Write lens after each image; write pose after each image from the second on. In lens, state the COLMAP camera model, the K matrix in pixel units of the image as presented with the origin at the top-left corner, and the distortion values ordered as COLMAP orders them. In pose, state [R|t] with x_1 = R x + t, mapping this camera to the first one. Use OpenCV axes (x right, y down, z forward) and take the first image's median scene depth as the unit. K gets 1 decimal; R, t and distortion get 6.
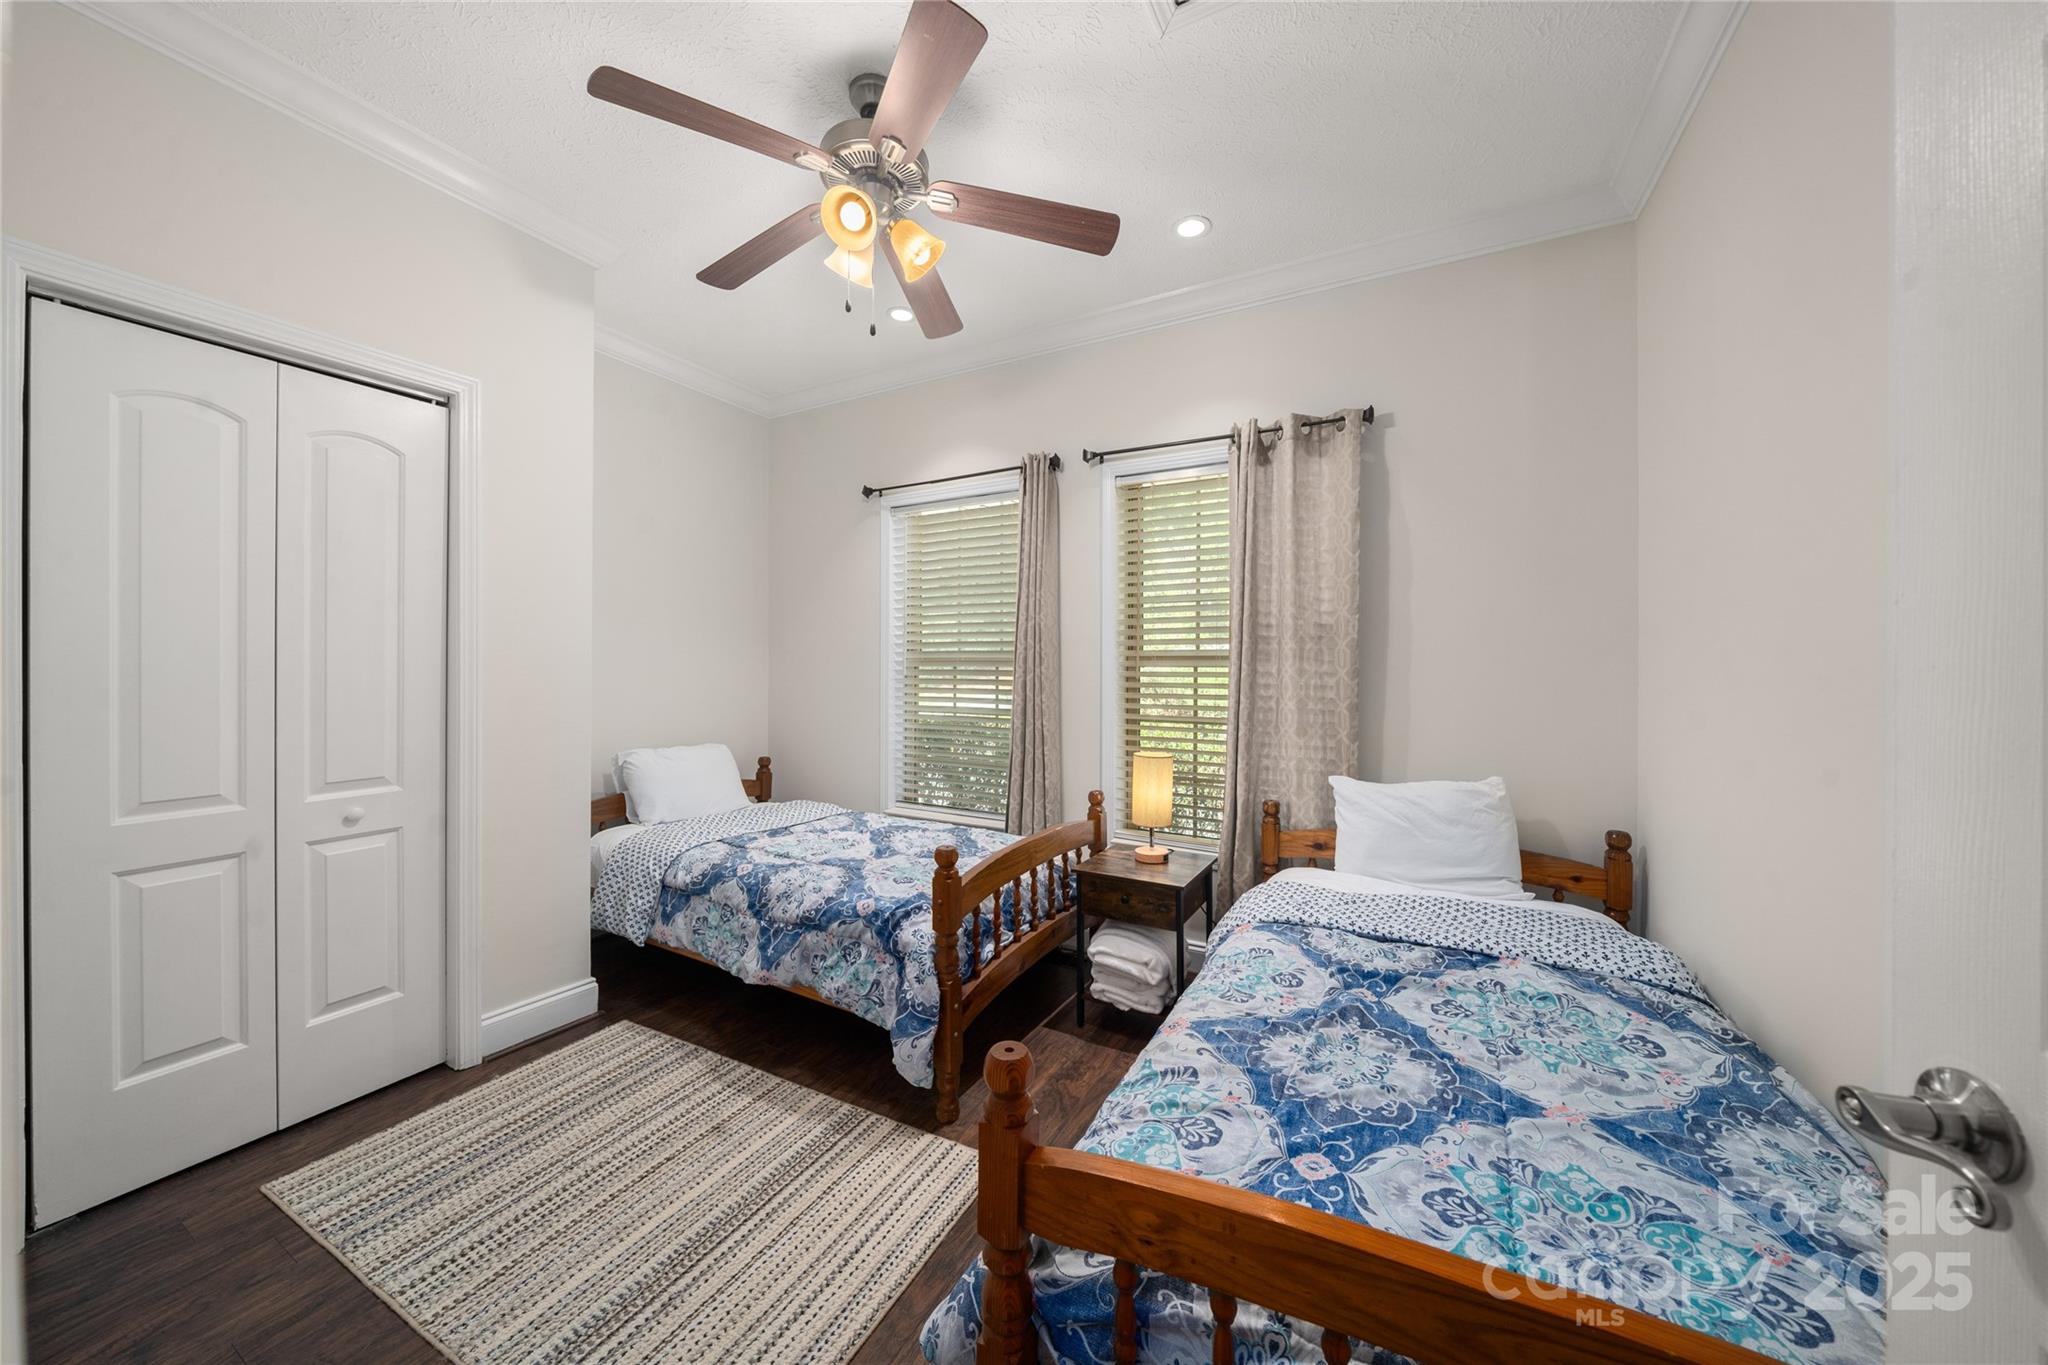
lens RADIAL K [[710.5, 0, 1023.8], [0, 710.5, 675.6], [0, 0, 1]] dist [-0.006378, -0.000120]
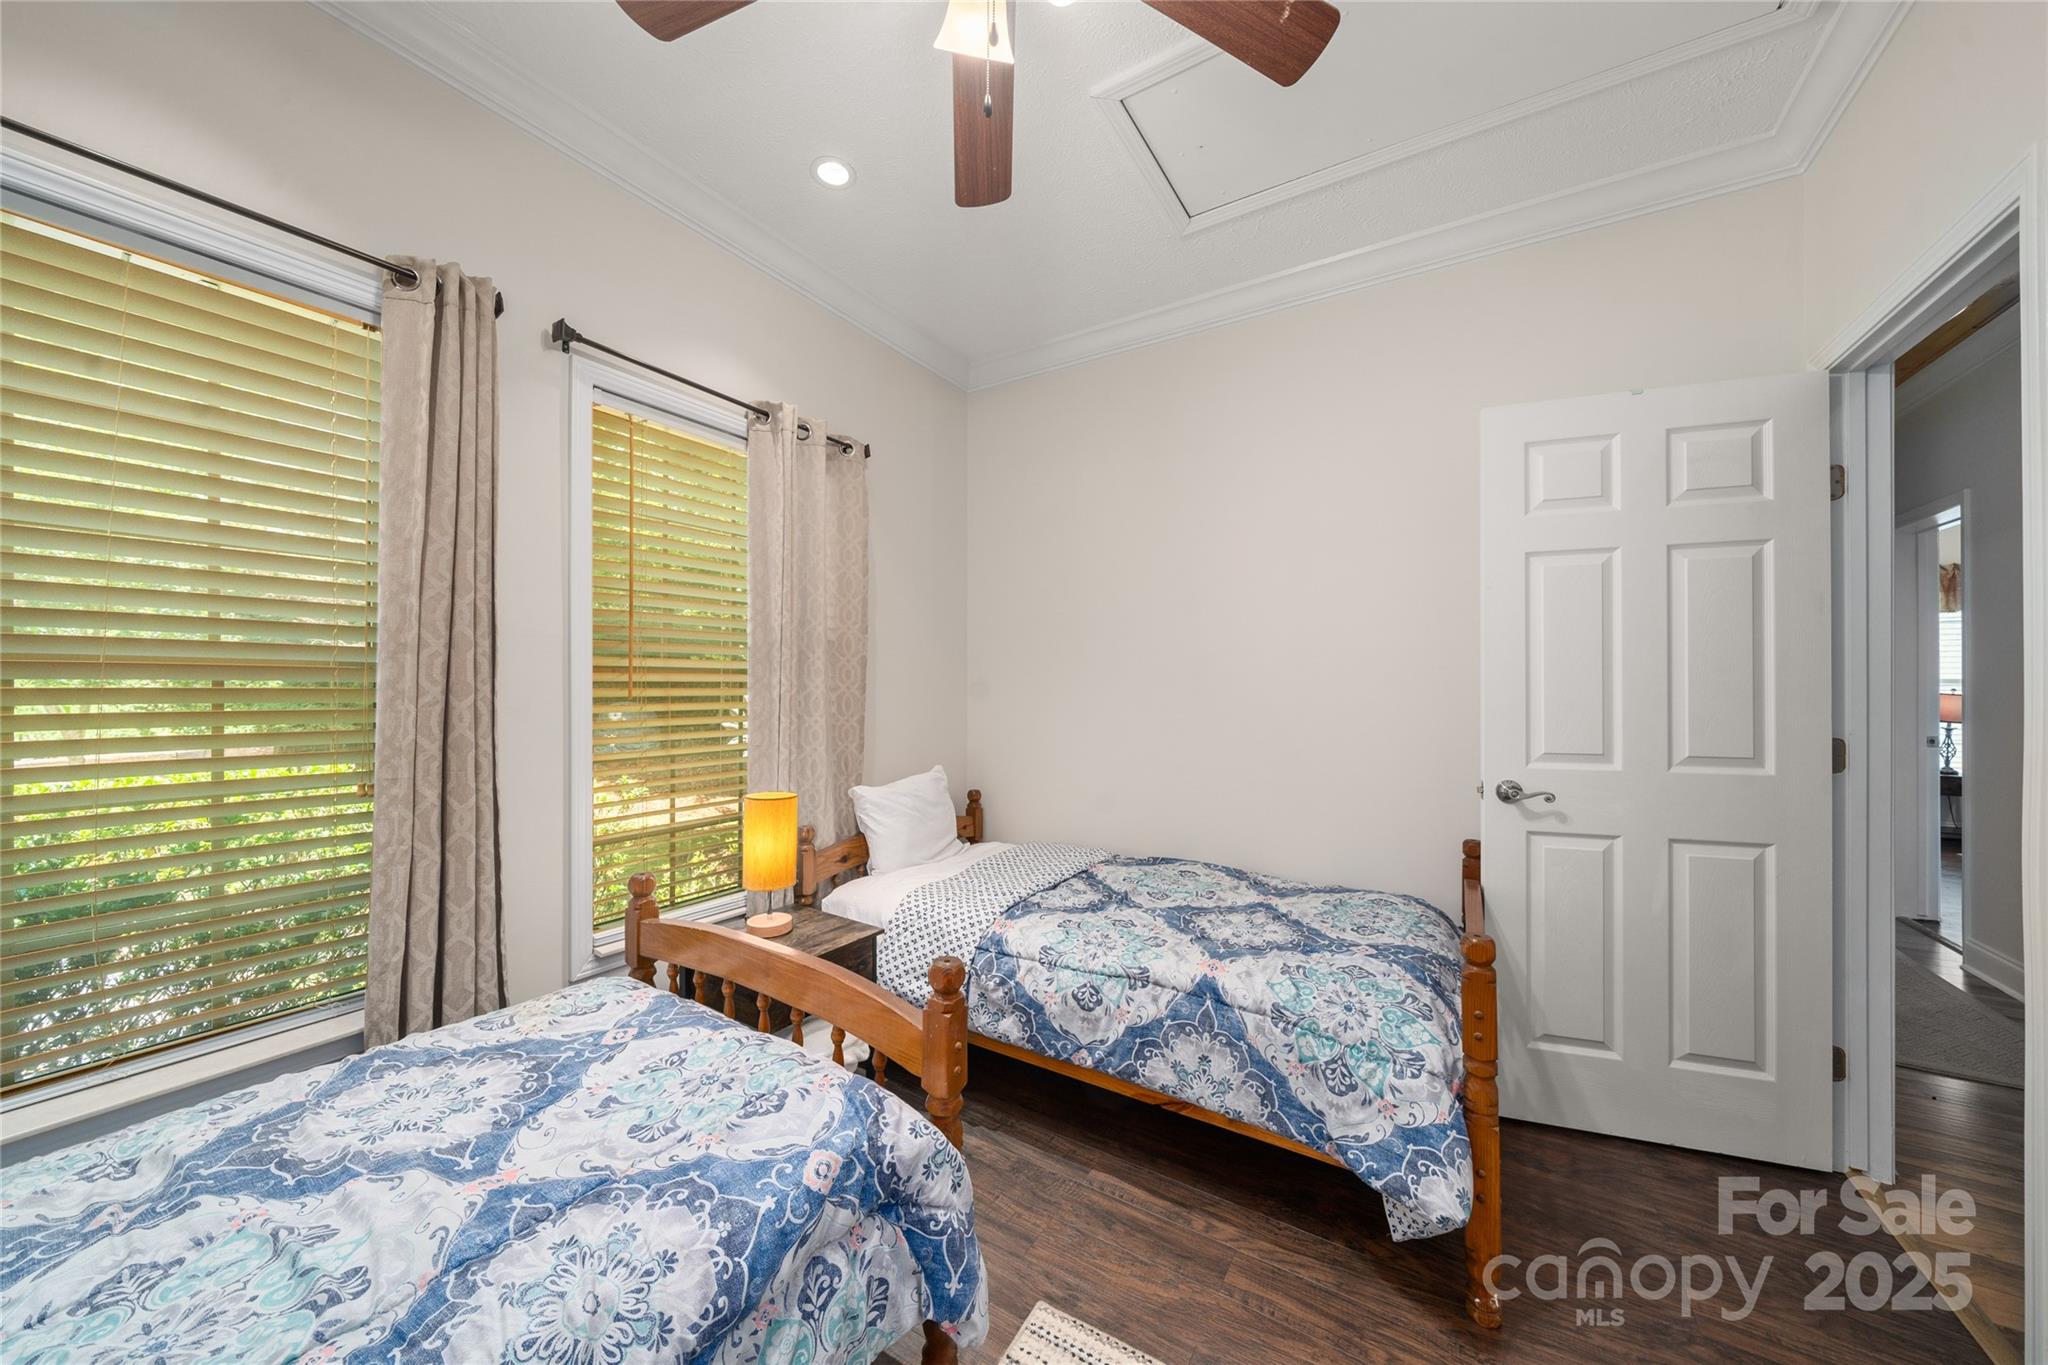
lens RADIAL K [[710.5, 0, 1023.8], [0, 710.5, 675.6], [0, 0, 1]] dist [-0.006378, -0.000120]
pose [[0.058107, 0.004105, 0.998302, -0.804396], [0.007241, 0.999964, -0.004534, -0.017692], [-0.998284, 0.007492, 0.058076, 0.945216]]
